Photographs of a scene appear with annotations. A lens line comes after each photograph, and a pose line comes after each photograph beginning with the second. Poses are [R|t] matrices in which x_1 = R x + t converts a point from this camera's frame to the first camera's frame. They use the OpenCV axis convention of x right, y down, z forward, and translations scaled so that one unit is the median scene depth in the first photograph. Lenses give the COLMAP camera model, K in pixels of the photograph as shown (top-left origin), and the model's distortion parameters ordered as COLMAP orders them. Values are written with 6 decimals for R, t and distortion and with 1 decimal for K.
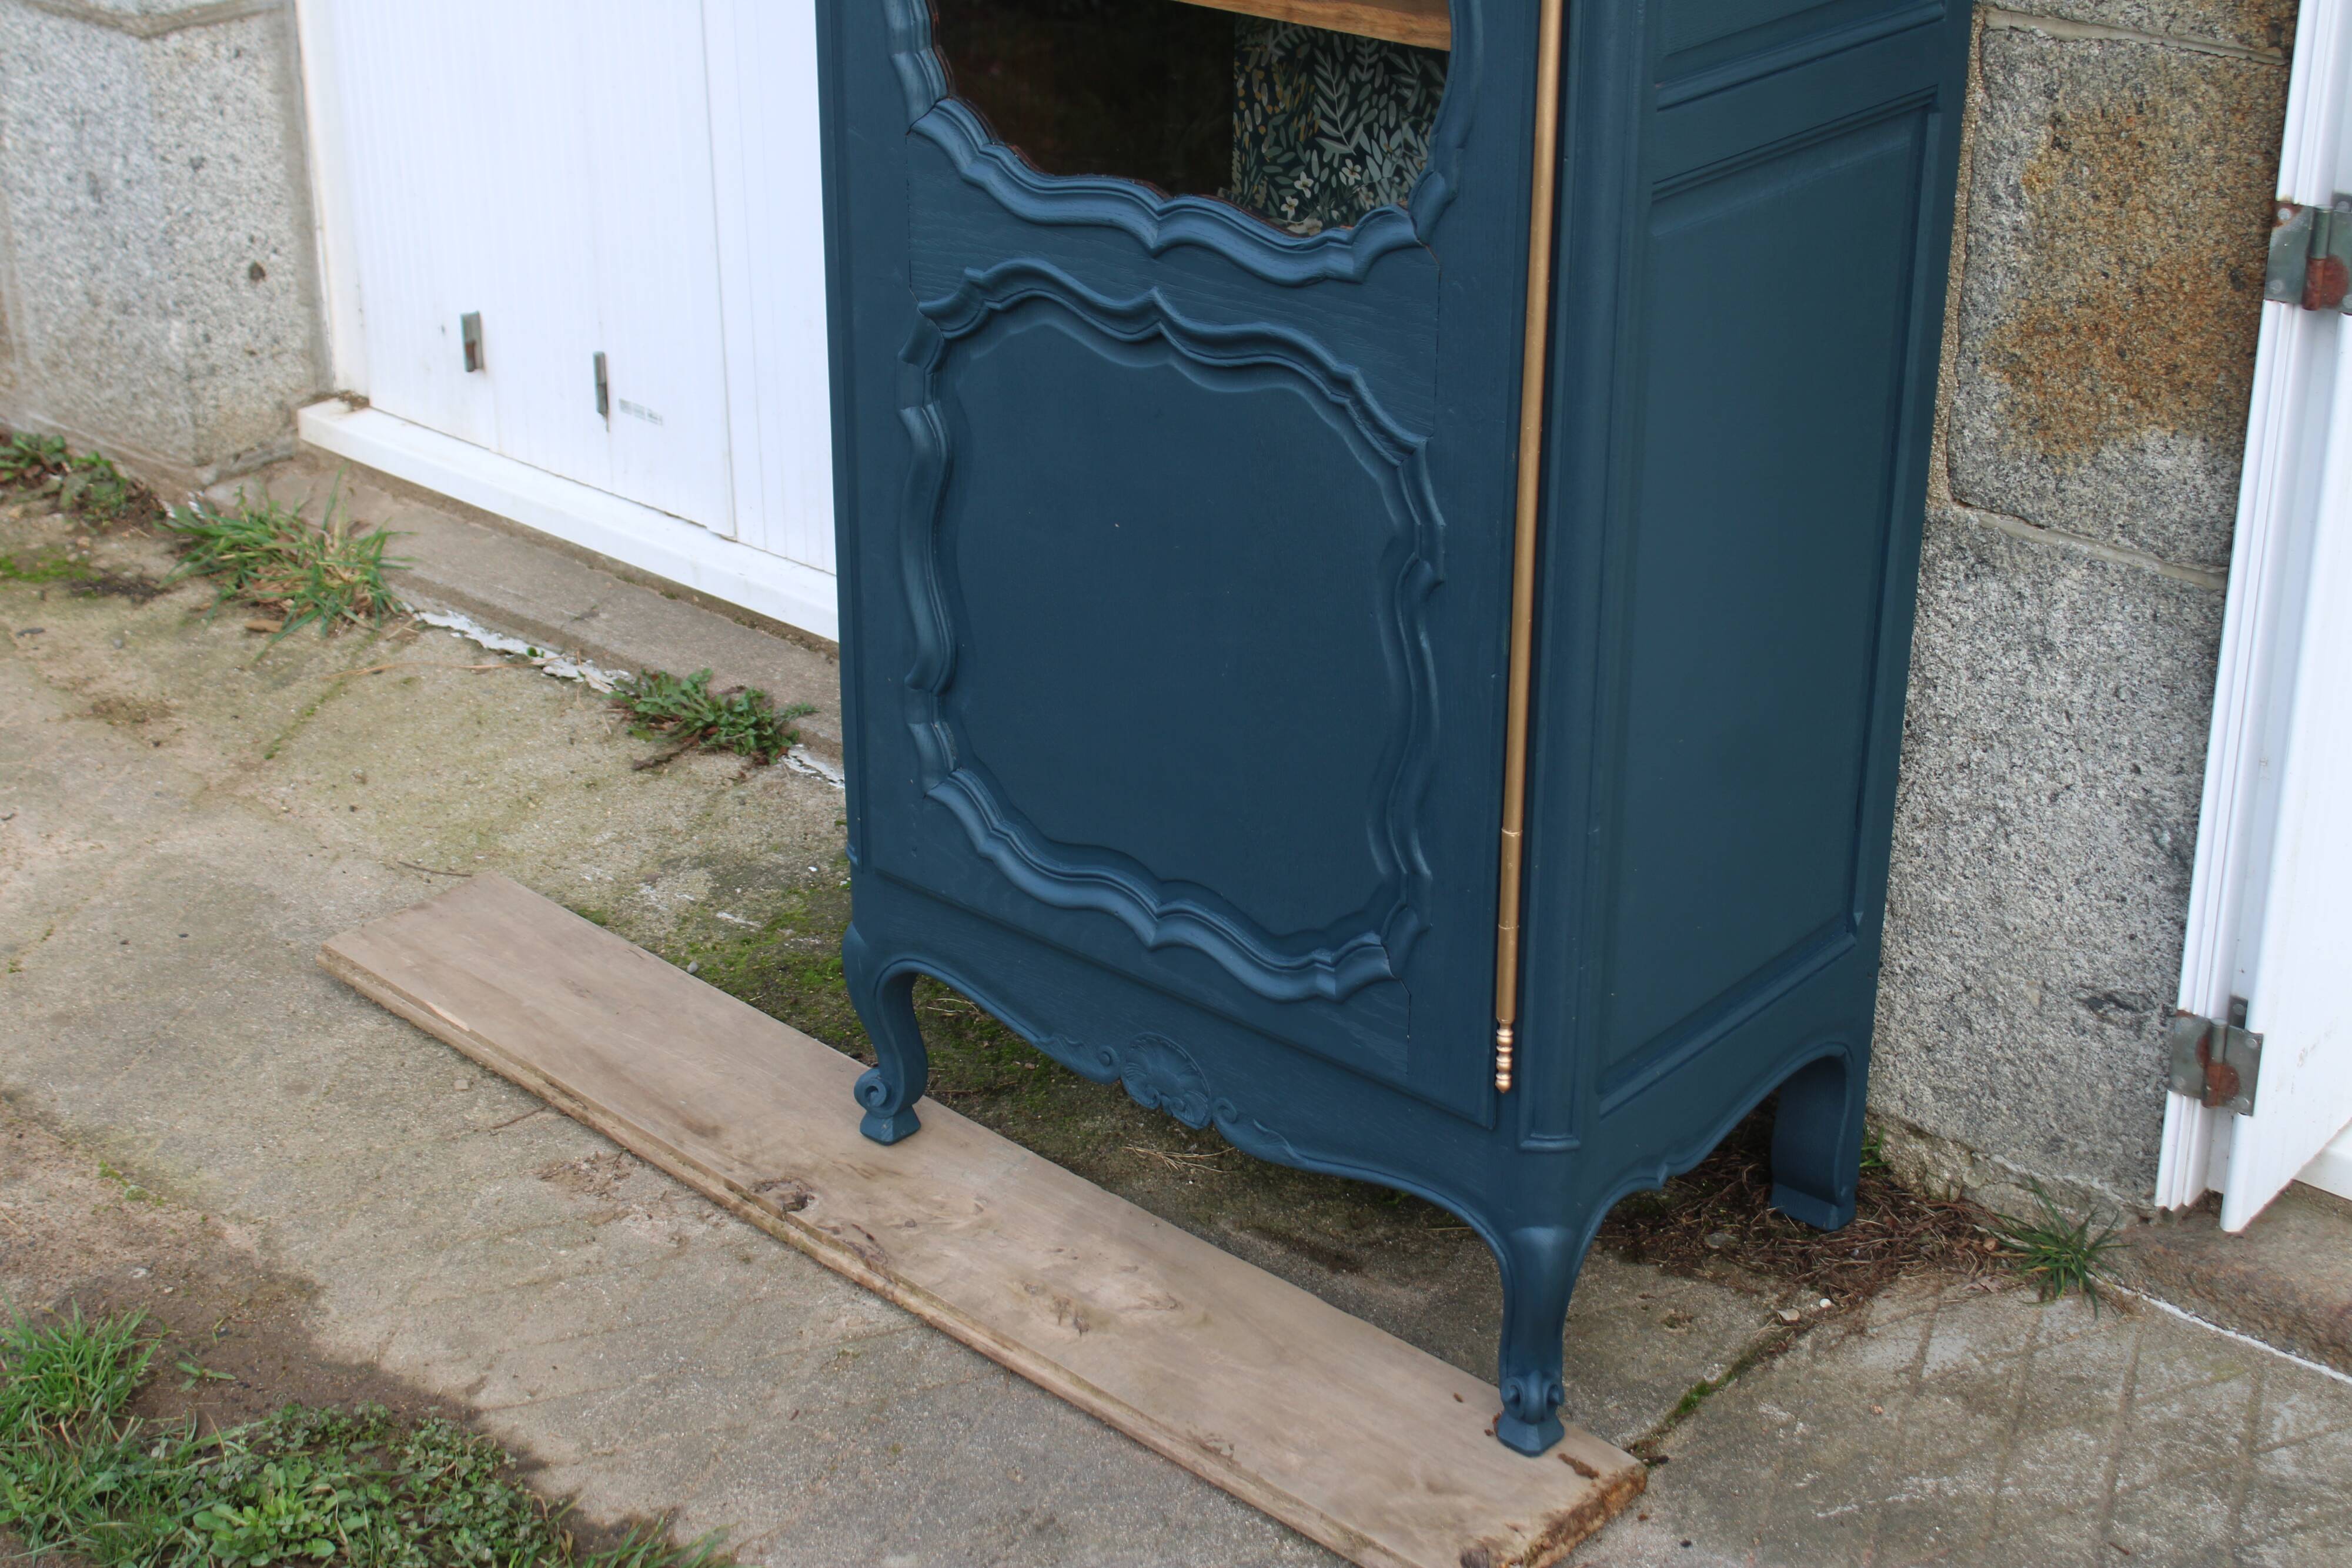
lens RADIAL K [[3672.5, 0, 1128.2], [0, 3672.5, 809.3], [0, 0, 1]] dist [-0.005267, 0.000000]
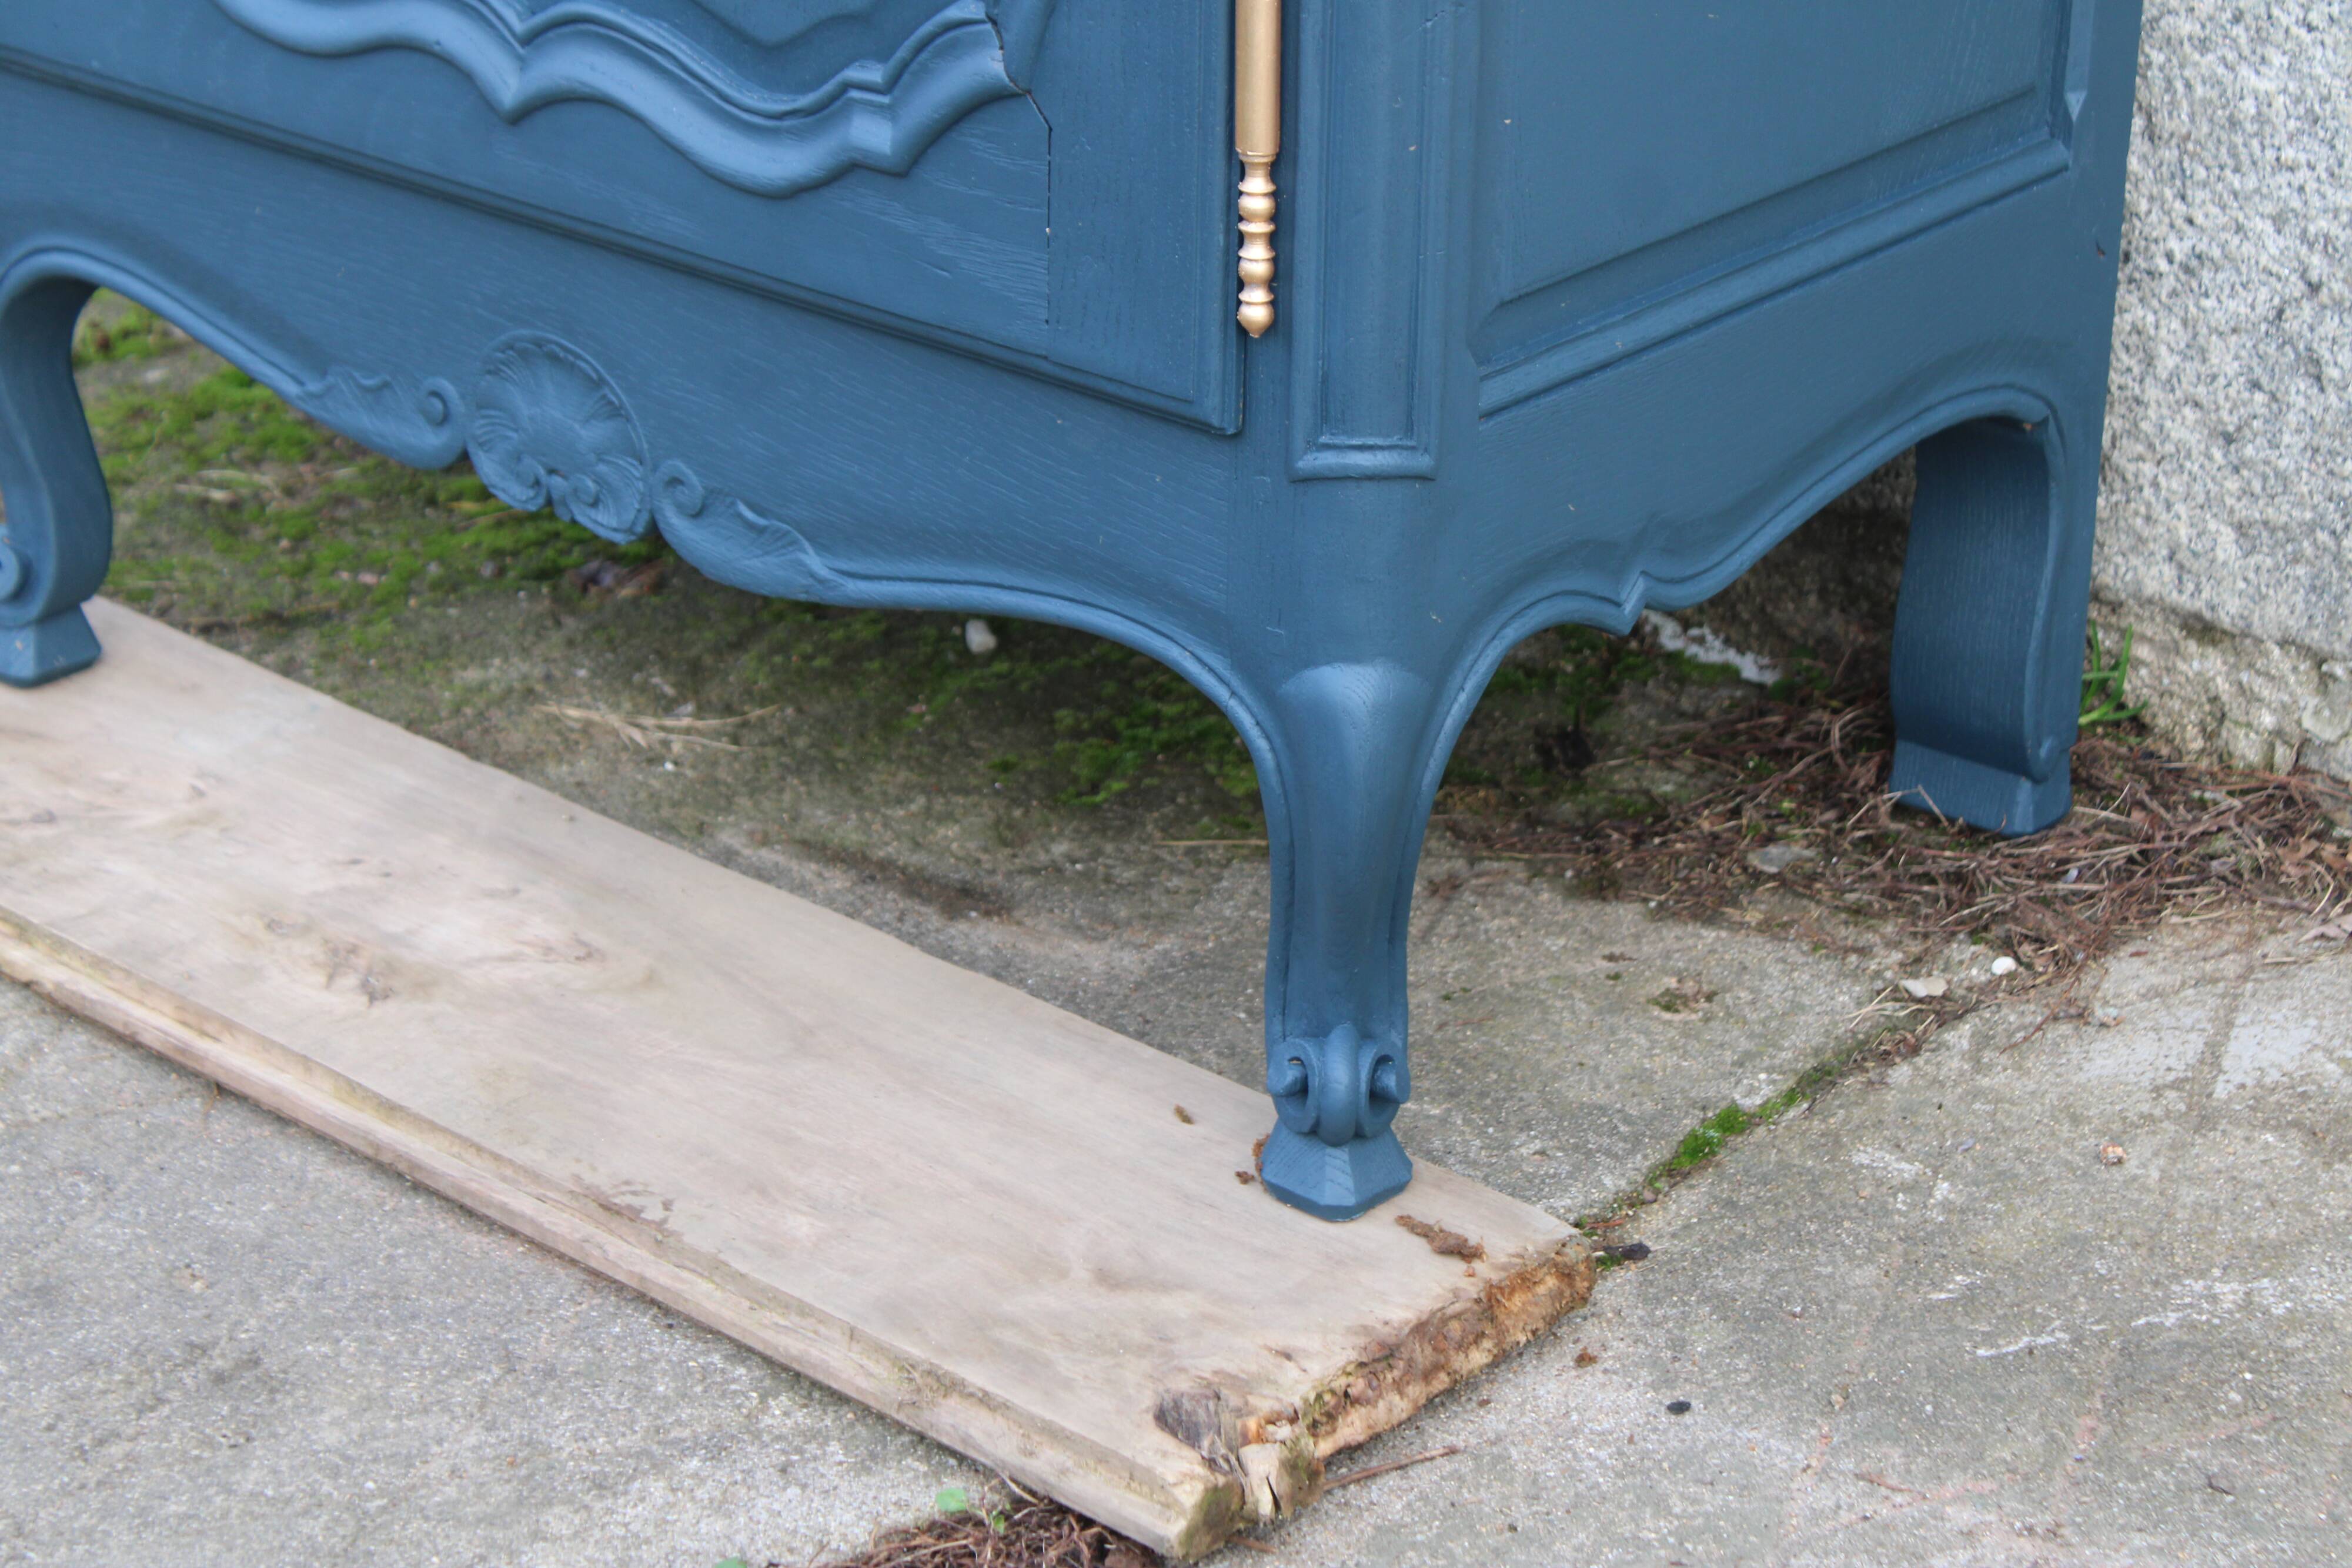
lens RADIAL K [[5583.8, 0, 1145.1], [0, 5583.8, 819.3], [0, 0, 1]] dist [0.090116, 0.000000]
pose [[0.999745, 0.006557, 0.021613, 0.067456], [-0.005941, 0.999578, -0.028417, 0.138310], [-0.021790, 0.028282, 0.999362, 0.302430]]
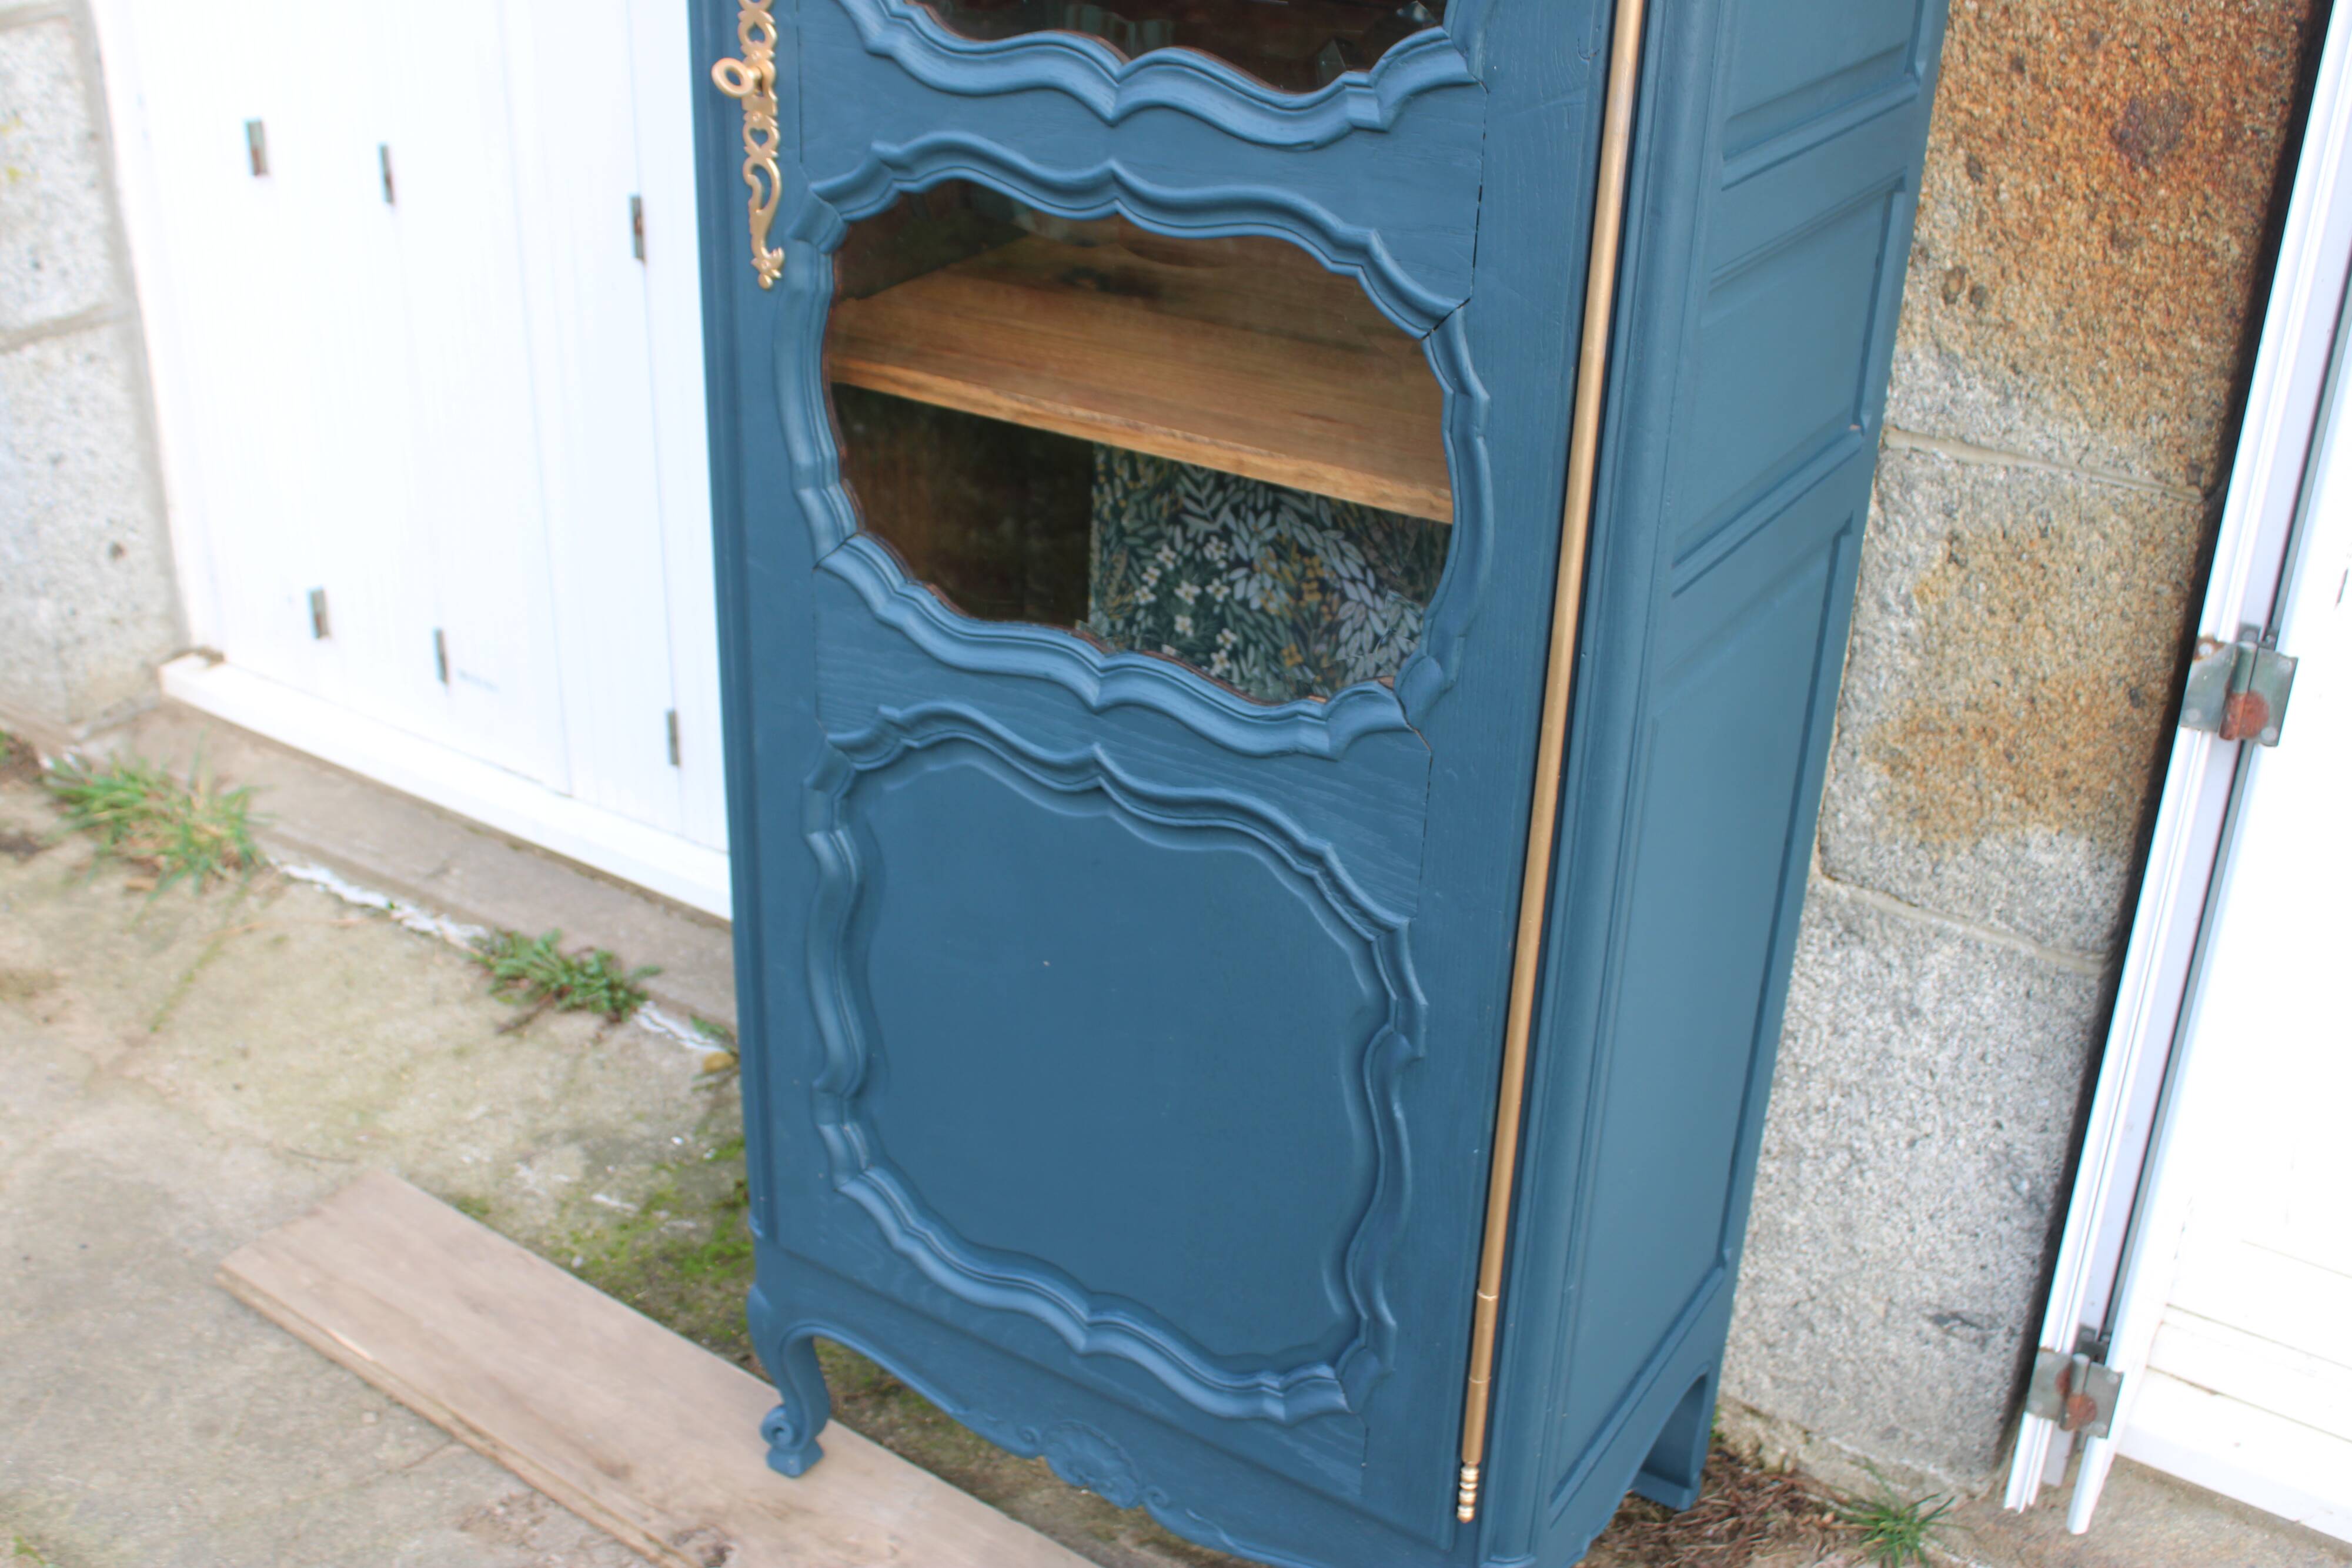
lens RADIAL K [[2554.2, 0, 1154.6], [0, 2554.2, 805.0], [0, 0, 1]] dist [-0.081430, 0.000000]
pose [[0.987288, -0.043930, 0.152751, -0.071589], [0.037898, 0.998391, 0.042179, -0.136761], [-0.154359, -0.035854, 0.987364, 0.300588]]
